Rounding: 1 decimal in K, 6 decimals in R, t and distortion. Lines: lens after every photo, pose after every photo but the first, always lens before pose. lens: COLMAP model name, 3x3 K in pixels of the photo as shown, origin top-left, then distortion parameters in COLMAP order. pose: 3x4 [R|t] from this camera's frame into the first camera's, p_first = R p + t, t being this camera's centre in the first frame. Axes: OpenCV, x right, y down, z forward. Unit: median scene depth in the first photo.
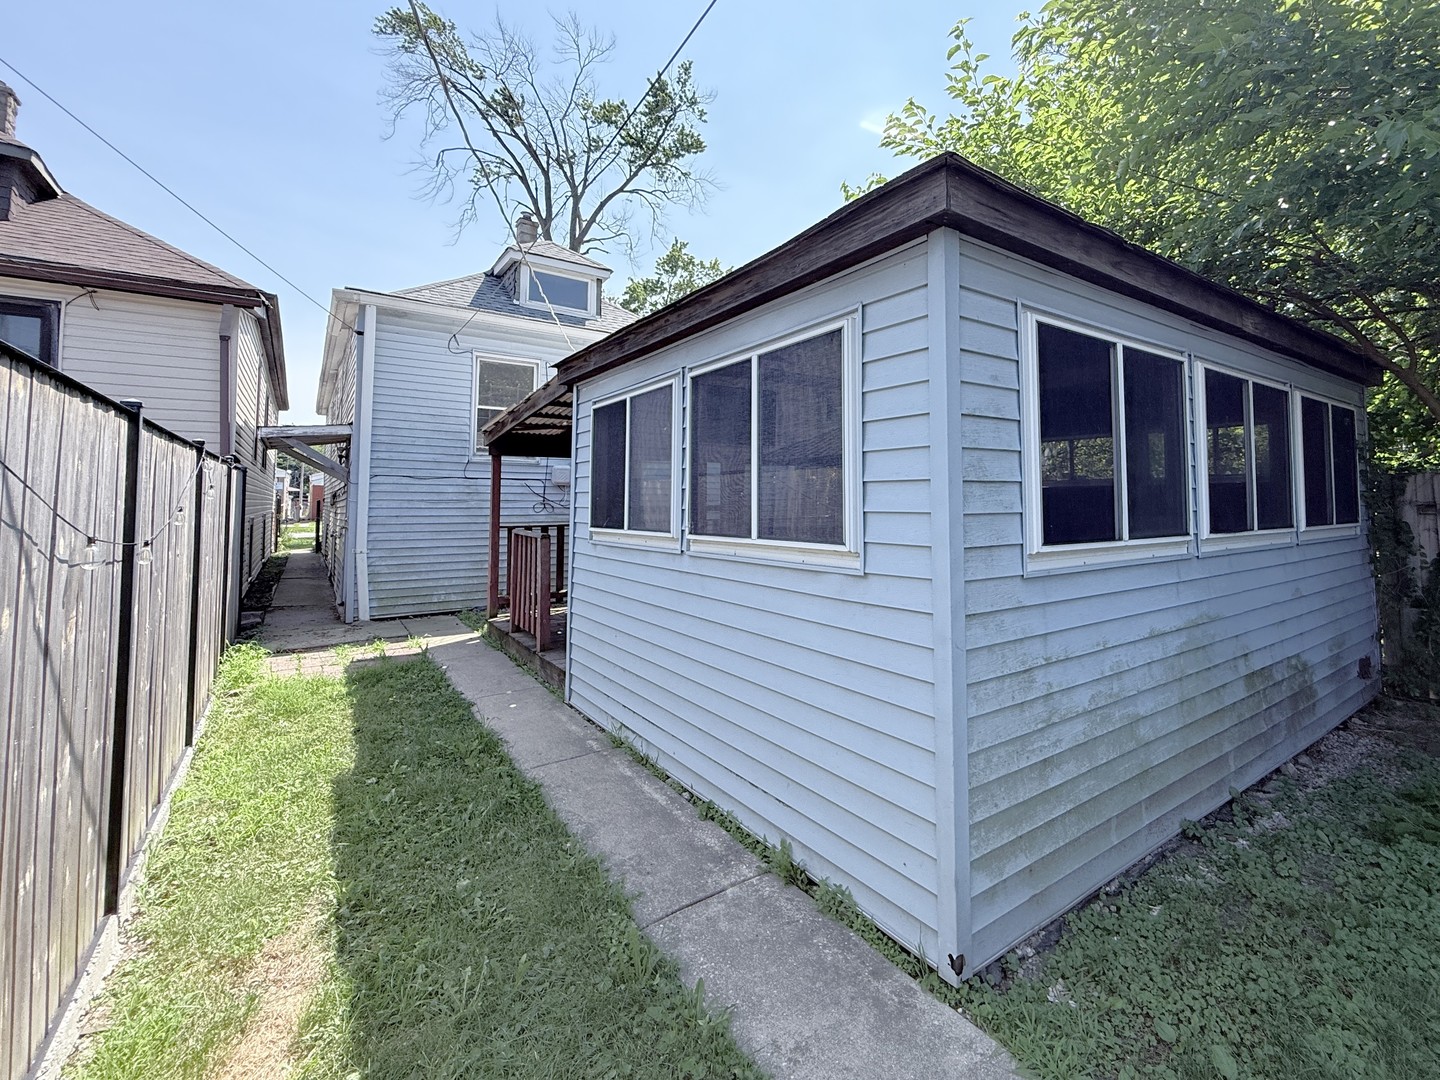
lens RADIAL K [[574.2, 0, 720.0], [0, 574.2, 540.0], [0, 0, 1]] dist [0.000728, -0.000145]
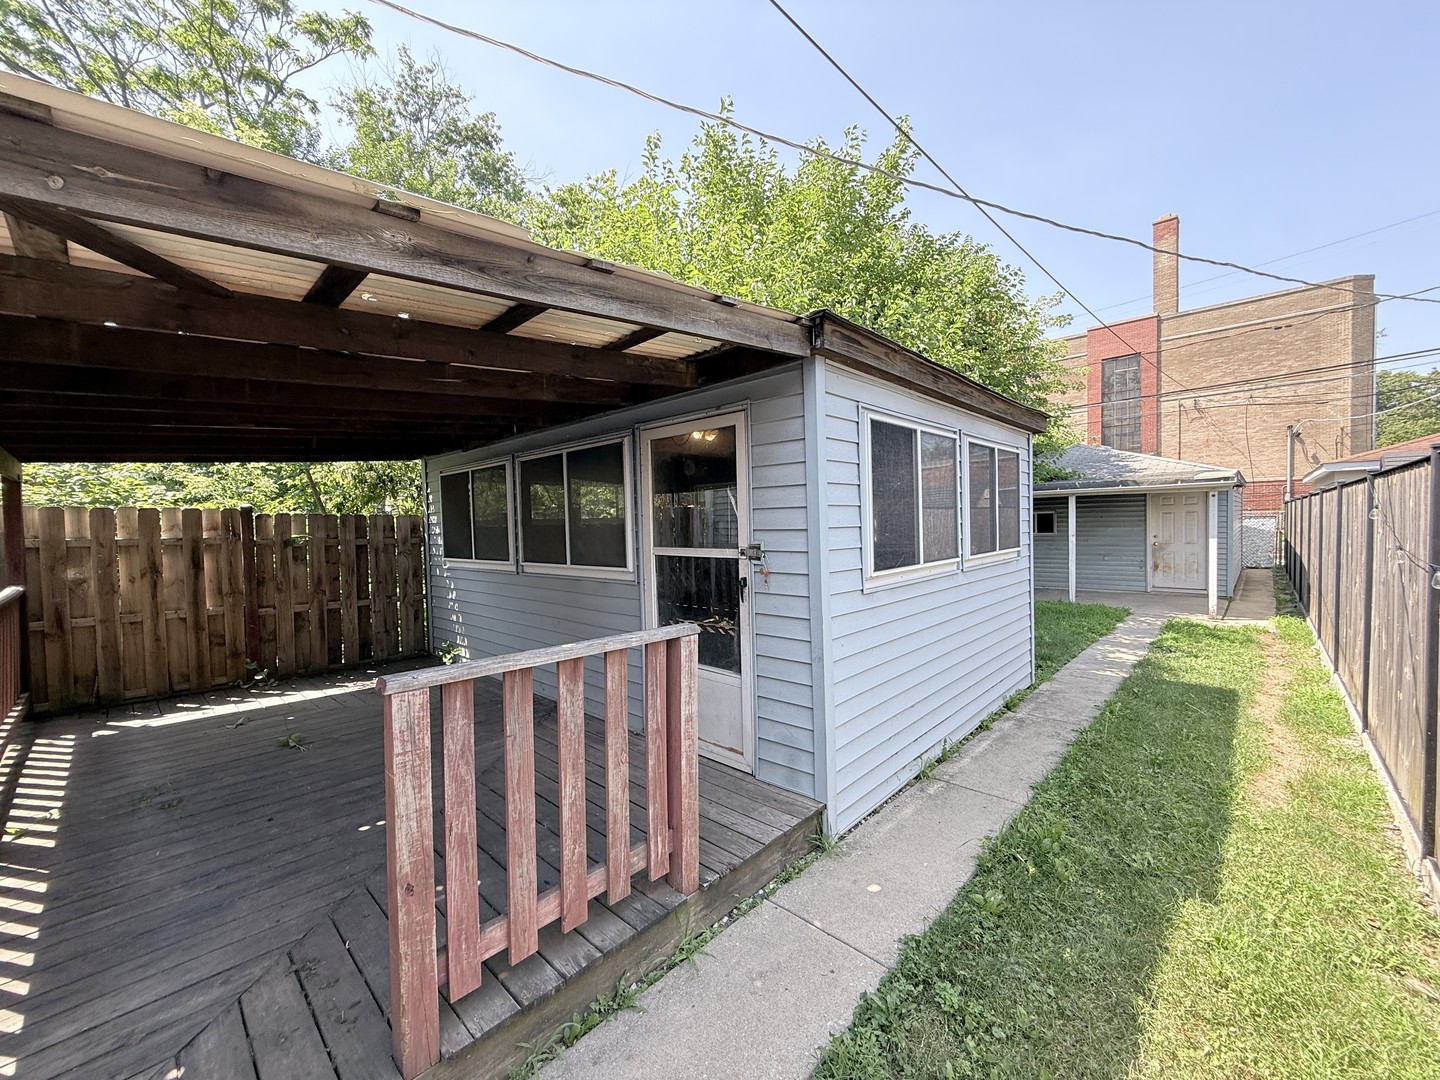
lens RADIAL K [[574.2, 0, 720.0], [0, 574.2, 540.0], [0, 0, 1]] dist [0.000728, -0.000145]
pose [[-0.248005, -0.005413, 0.968744, -1.464202], [0.031620, 0.999406, 0.013680, -0.125978], [-0.968243, 0.034024, -0.247687, 2.152551]]
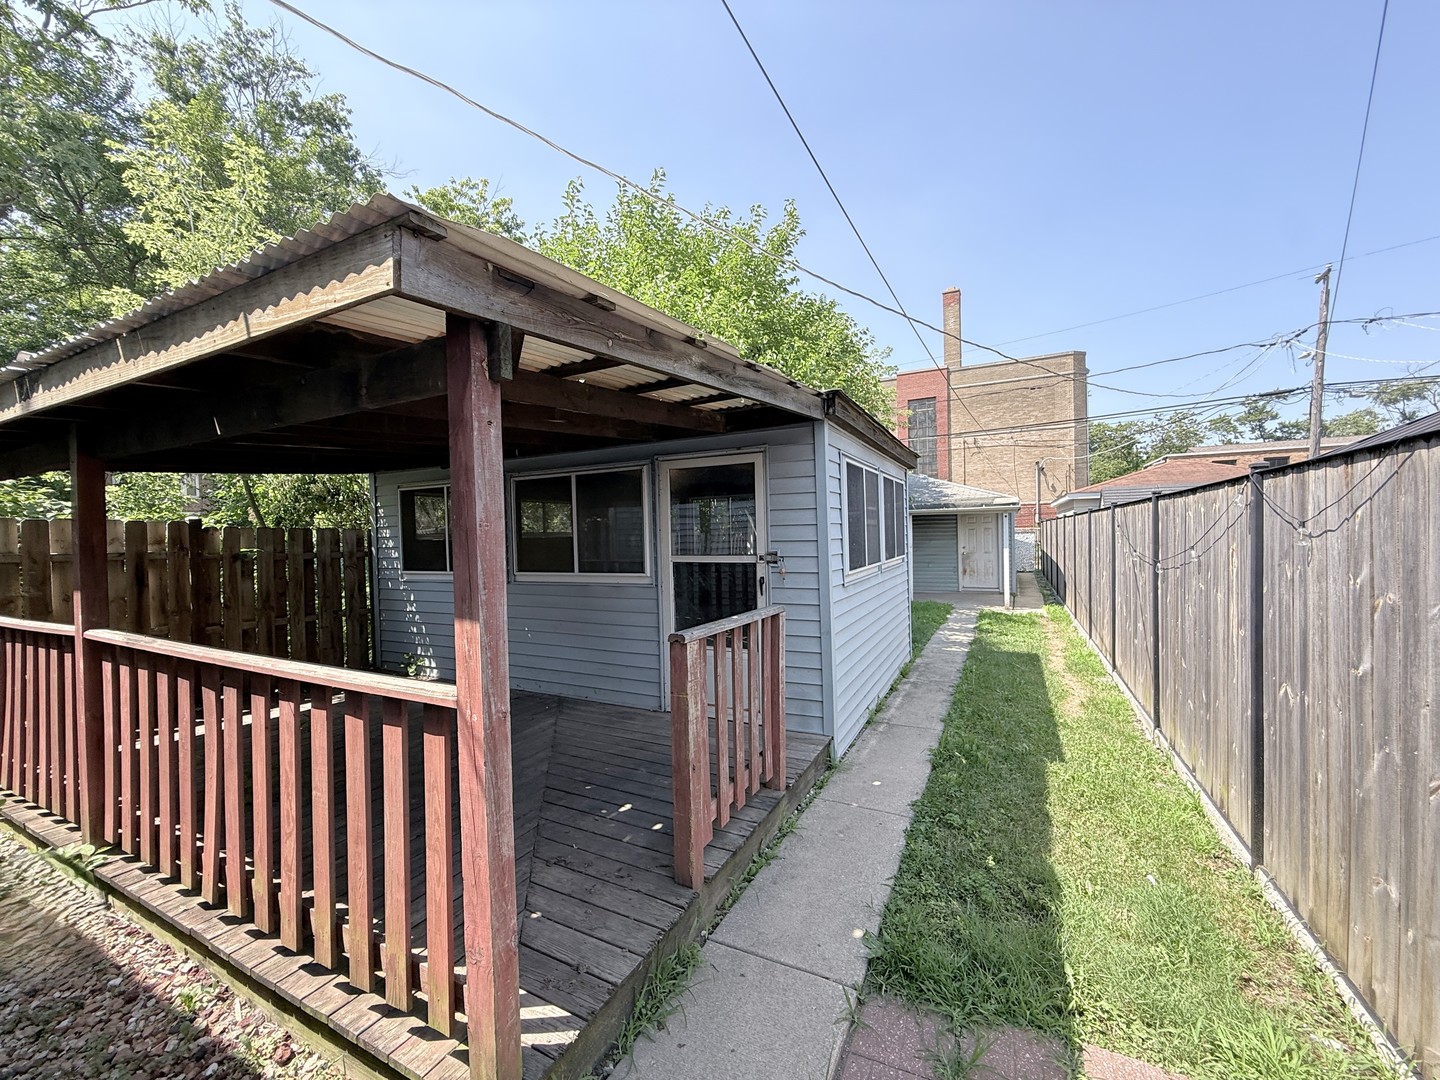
lens RADIAL K [[574.2, 0, 720.0], [0, 574.2, 540.0], [0, 0, 1]] dist [0.000728, -0.000145]
pose [[-0.510272, 0.019804, 0.859785, -1.631989], [0.035211, 0.999378, -0.002122, -0.133248], [-0.859292, 0.029192, -0.510651, 2.728998]]
